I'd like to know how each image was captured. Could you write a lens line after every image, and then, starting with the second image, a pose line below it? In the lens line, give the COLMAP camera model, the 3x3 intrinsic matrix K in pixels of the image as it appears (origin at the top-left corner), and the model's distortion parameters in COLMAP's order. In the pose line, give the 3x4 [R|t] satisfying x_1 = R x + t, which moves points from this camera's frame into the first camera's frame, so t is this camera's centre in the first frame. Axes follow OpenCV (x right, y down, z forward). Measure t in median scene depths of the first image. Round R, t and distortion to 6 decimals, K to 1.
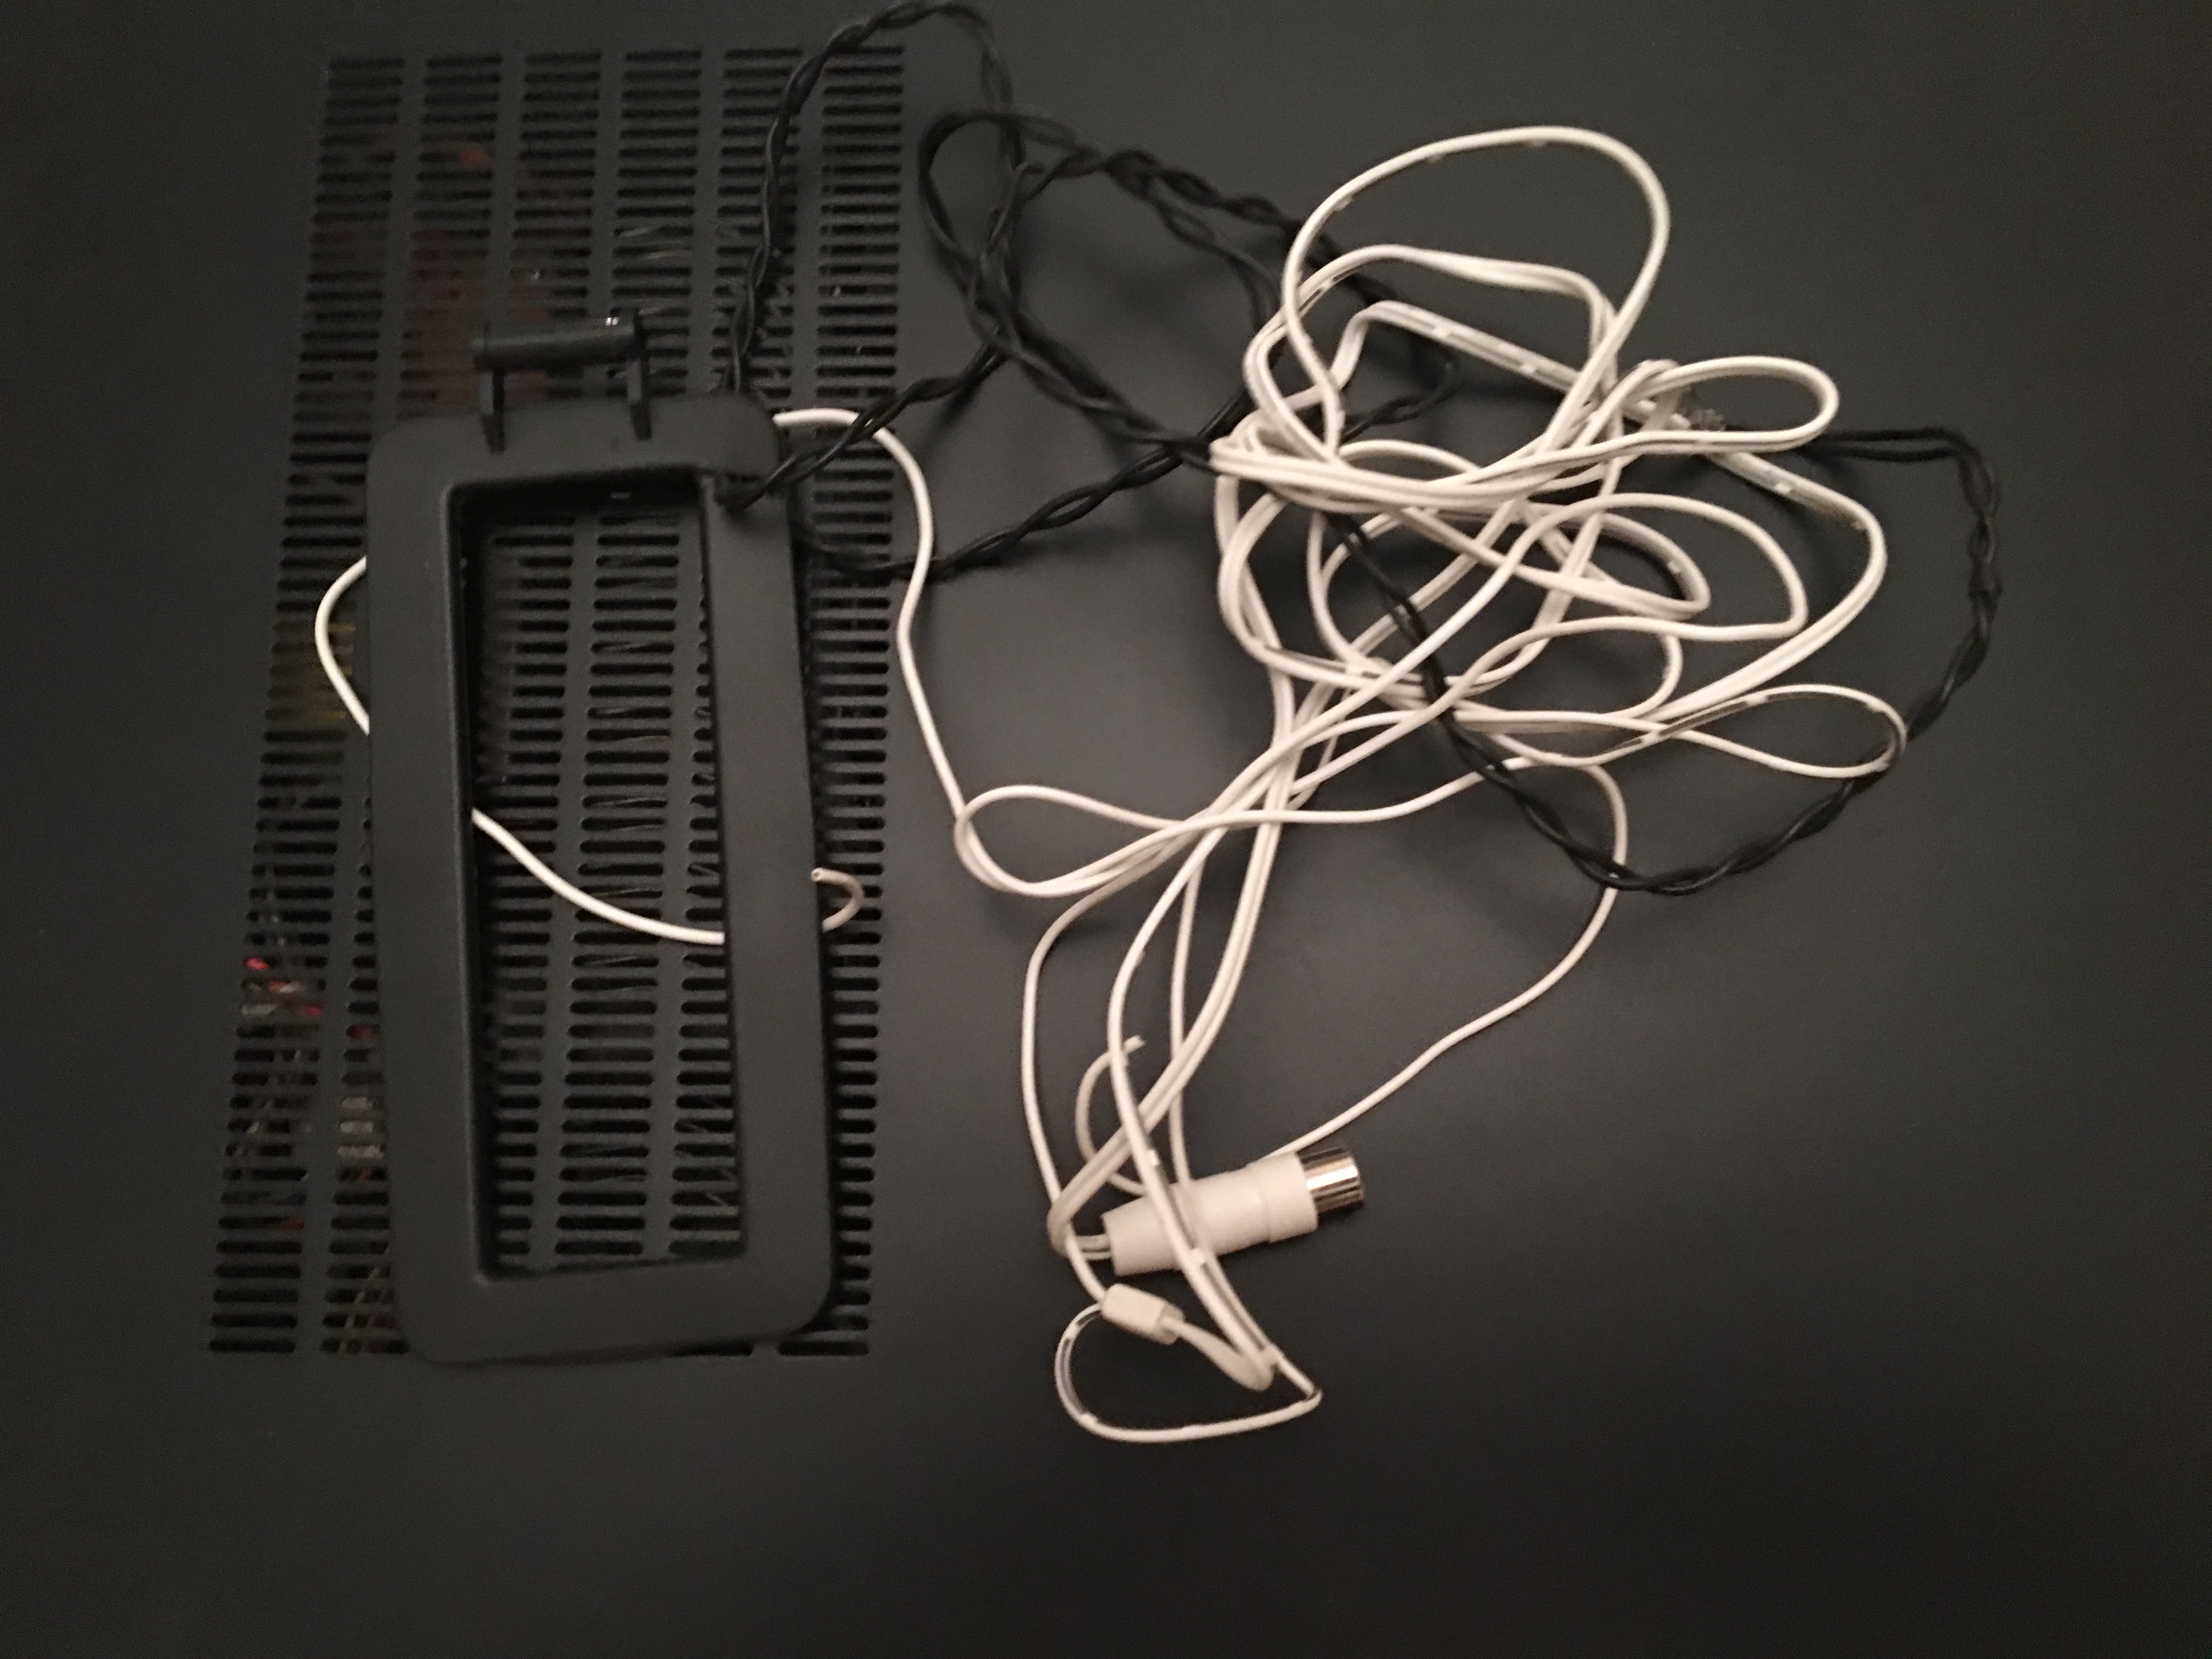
lens RADIAL K [[1904.5, 0, 1106.0], [0, 1904.5, 829.5], [0, 0, 1]] dist [0.018127, 0.006122]
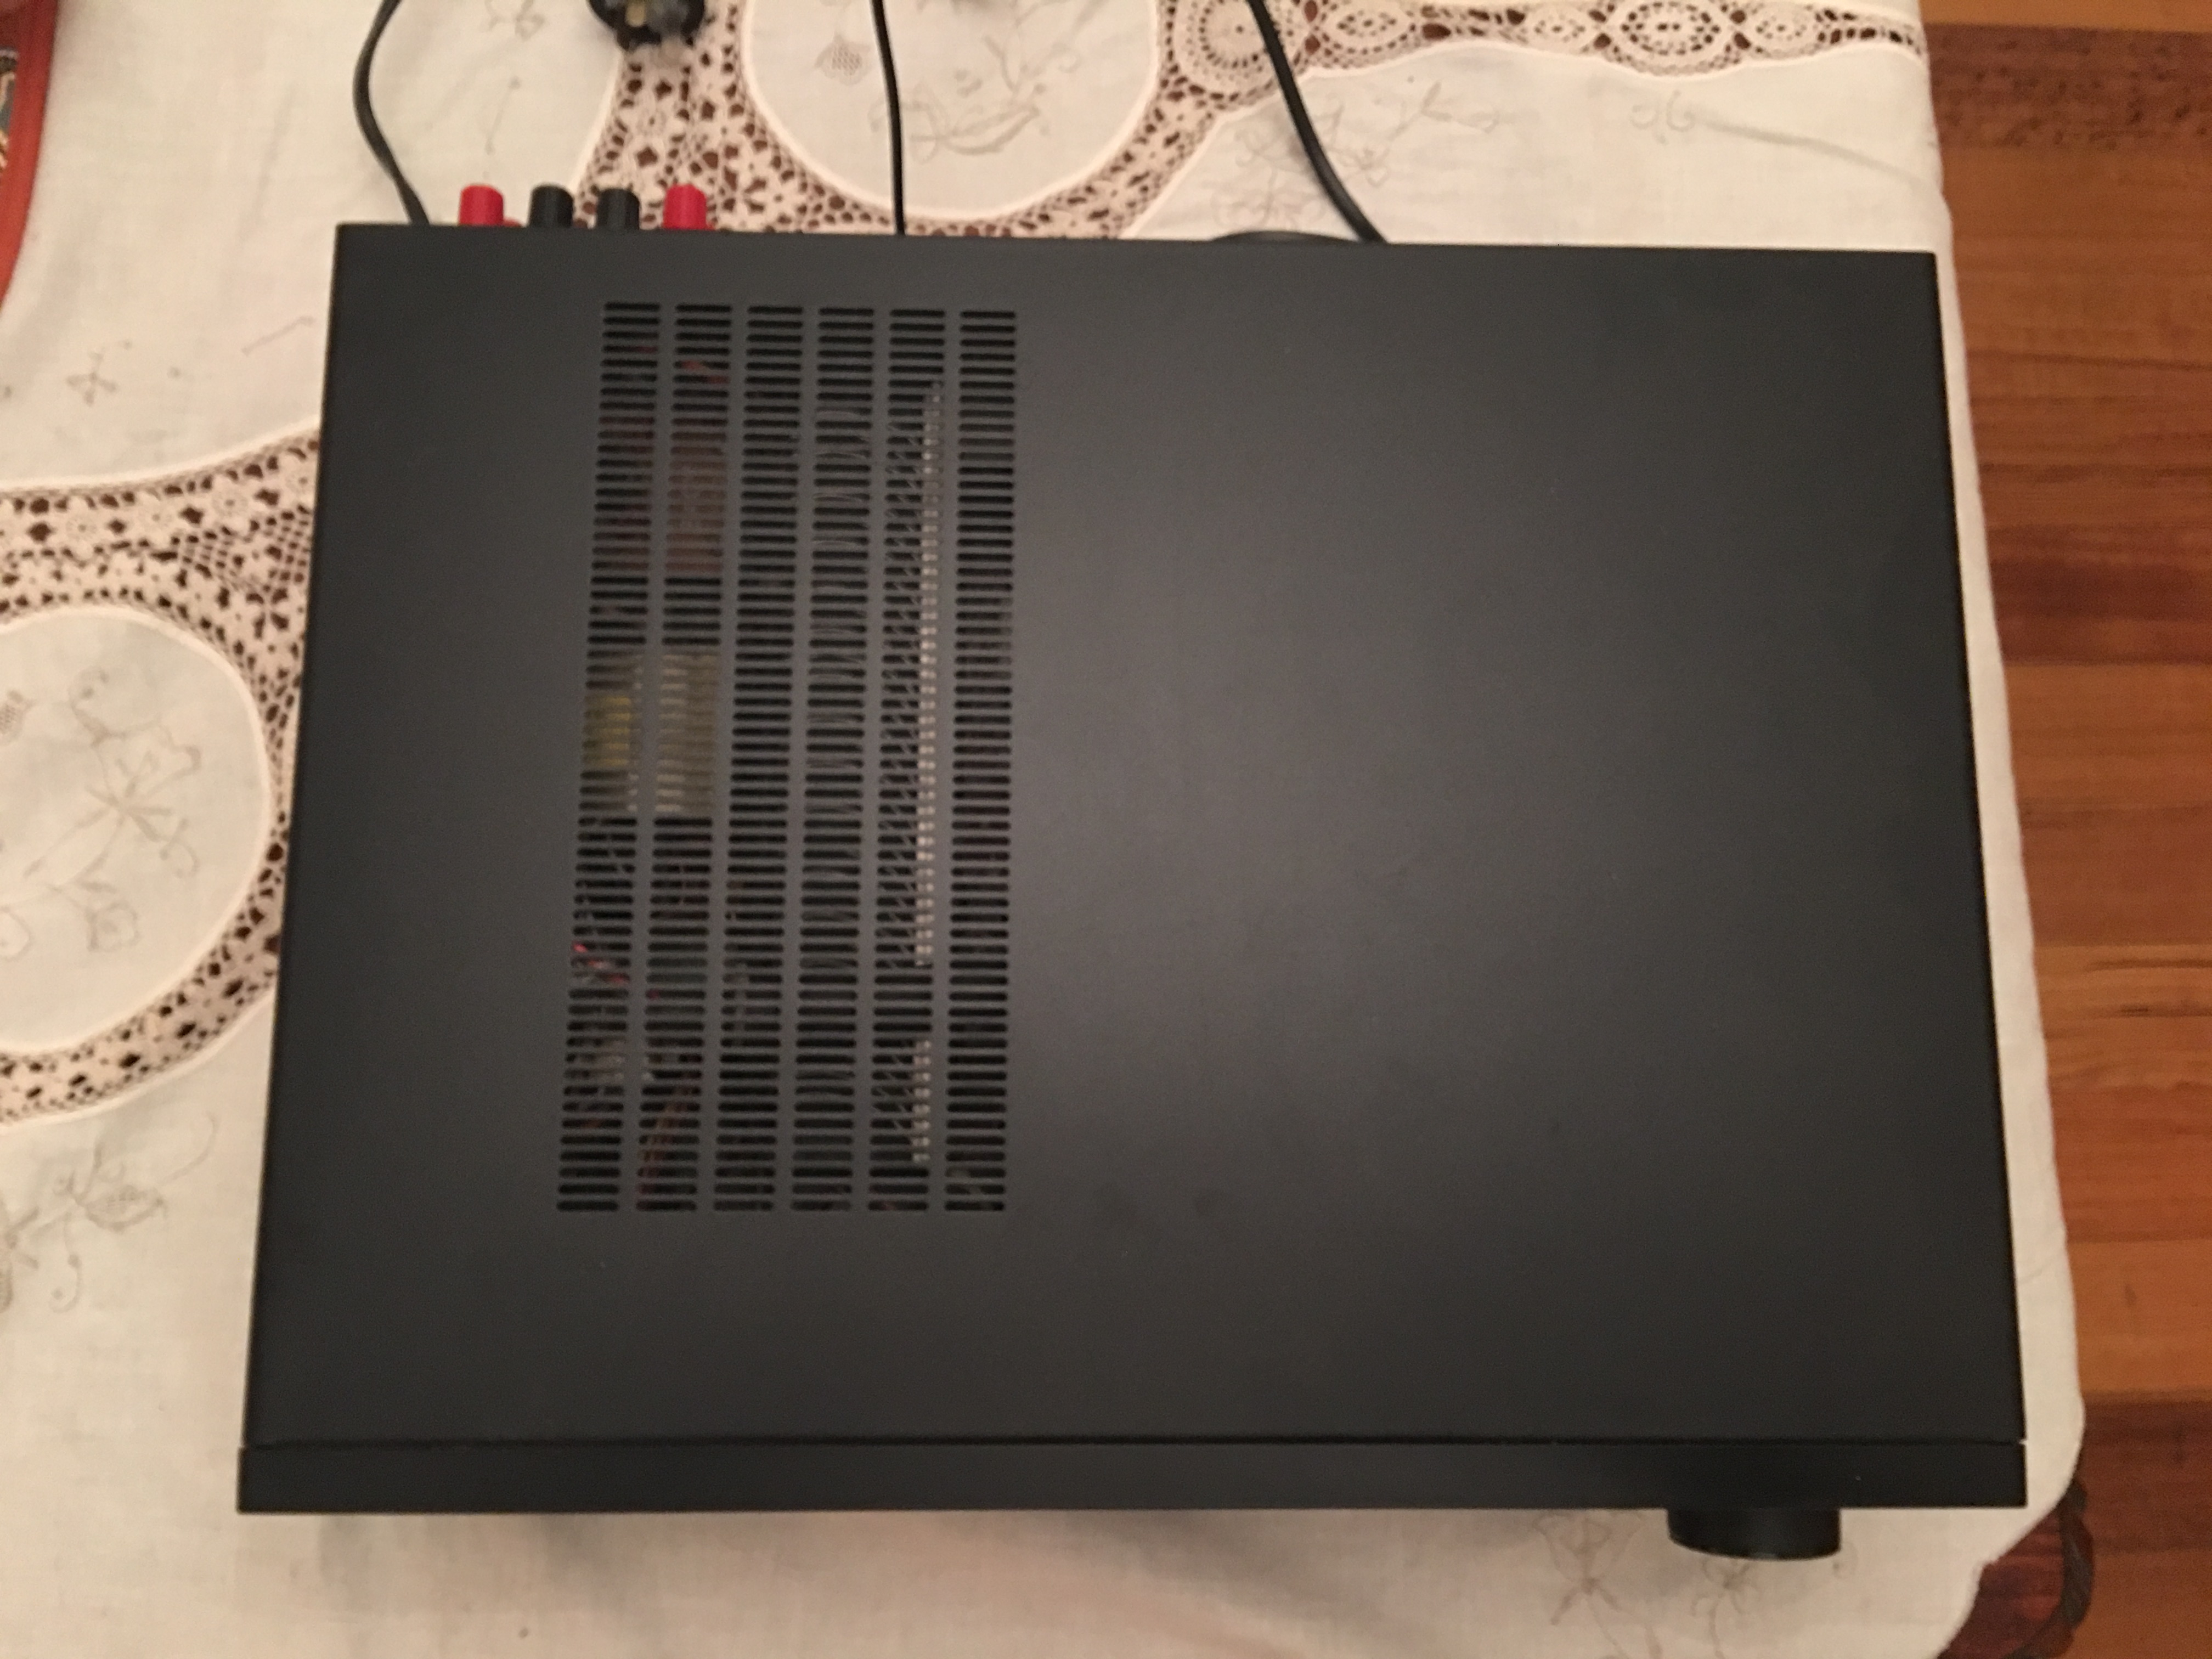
lens RADIAL K [[1895.6, 0, 1115.2], [0, 1895.6, 802.3], [0, 0, 1]] dist [0.077360, -0.170099]
pose [[0.995911, 0.015550, 0.088990, -0.170868], [-0.017286, 0.999674, 0.018775, -0.076541], [-0.088669, -0.020237, 0.995856, -0.492783]]
